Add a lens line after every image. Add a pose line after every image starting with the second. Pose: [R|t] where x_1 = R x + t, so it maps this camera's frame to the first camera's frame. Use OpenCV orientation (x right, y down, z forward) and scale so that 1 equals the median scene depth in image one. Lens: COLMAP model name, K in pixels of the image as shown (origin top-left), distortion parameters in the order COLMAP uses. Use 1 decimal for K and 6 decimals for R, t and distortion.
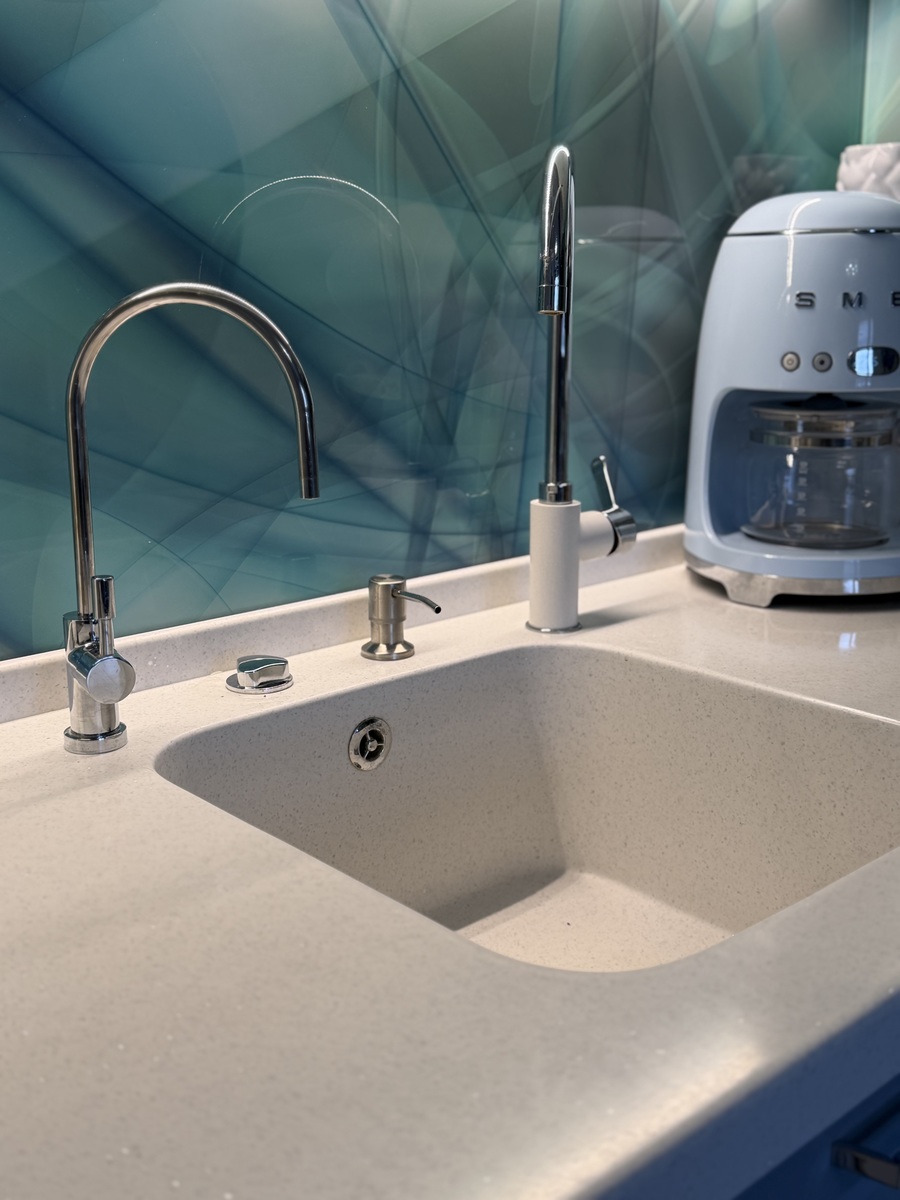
lens RADIAL K [[1309.8, 0, 450.0], [0, 1309.8, 600.0], [0, 0, 1]] dist [0.173025, -0.427264]
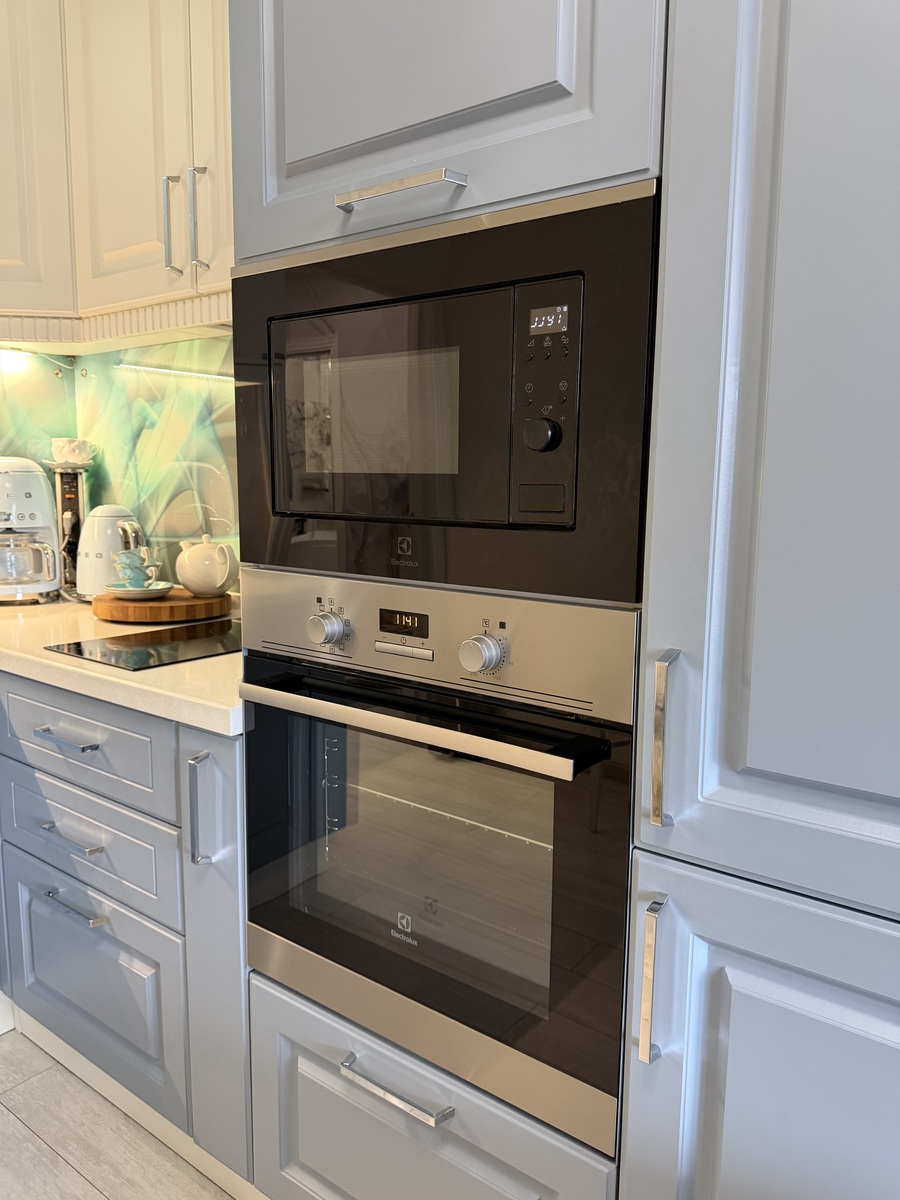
lens RADIAL K [[859.3, 0, 448.0], [0, 859.3, 602.5], [0, 0, 1]] dist [0.073768, -0.140954]
pose [[0.983113, -0.009566, 0.182751, 0.895480], [0.027443, 0.995046, -0.095548, 0.200622], [-0.180931, 0.098949, 0.978505, -0.942847]]
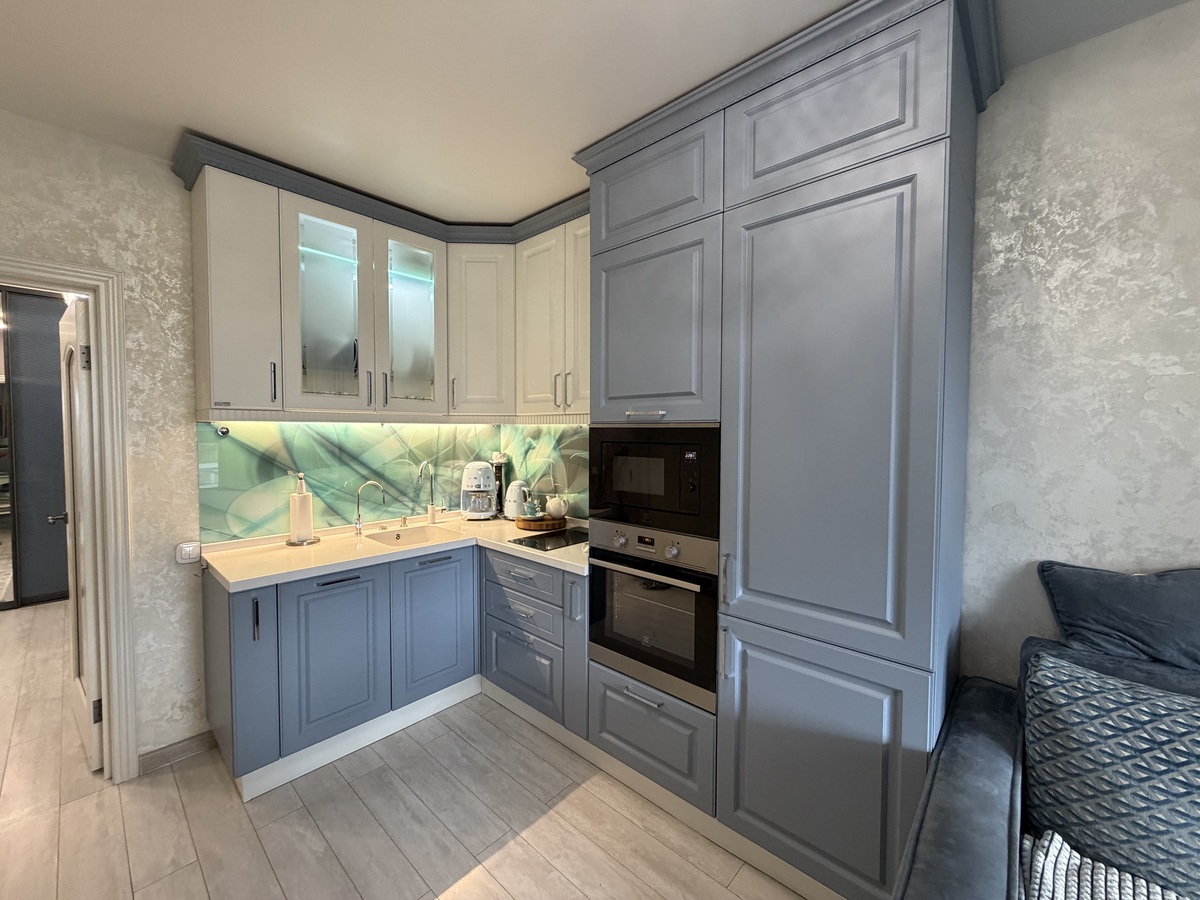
lens RADIAL K [[478.7, 0, 597.4], [0, 478.7, 448.7], [0, 0, 1]] dist [-0.000106, 0.000019]
pose [[0.995537, 0.006026, 0.094180, 0.704824], [0.013152, 0.979362, -0.201688, 0.154461], [-0.093452, 0.202027, 0.974911, -1.633815]]
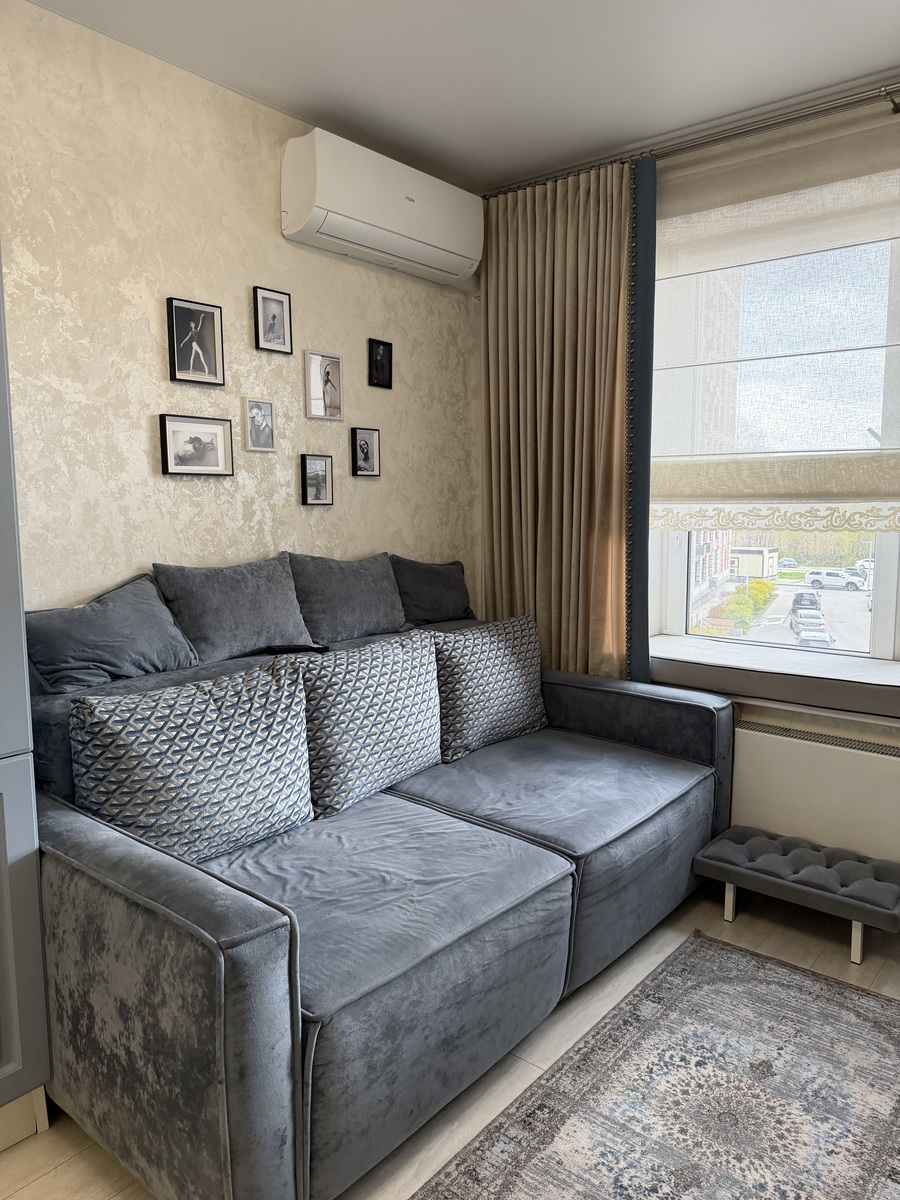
lens RADIAL K [[843.3, 0, 450.0], [0, 843.3, 600.0], [0, 0, 1]] dist [0.066000, -0.084768]
pose [[-0.145894, -0.115172, 0.982573, -0.009565], [0.239588, 0.959521, 0.148044, 0.132697], [-0.959850, 0.257011, -0.112395, -1.186840]]
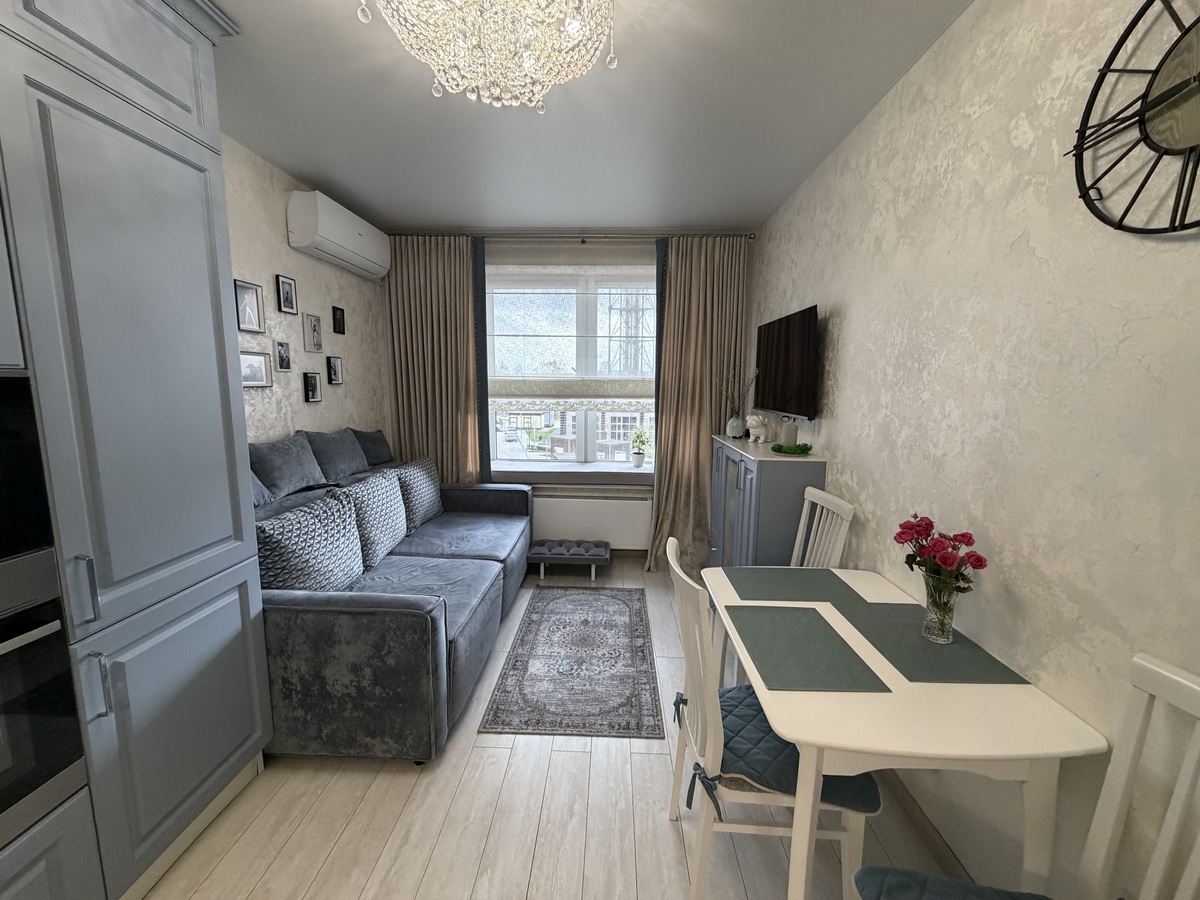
lens RADIAL K [[478.7, 0, 597.4], [0, 478.7, 448.7], [0, 0, 1]] dist [-0.000106, 0.000019]
pose [[-0.717982, -0.098605, 0.689042, -0.206198], [0.158827, 0.940592, 0.300101, -0.151429], [-0.677699, 0.324906, -0.659667, -0.424886]]
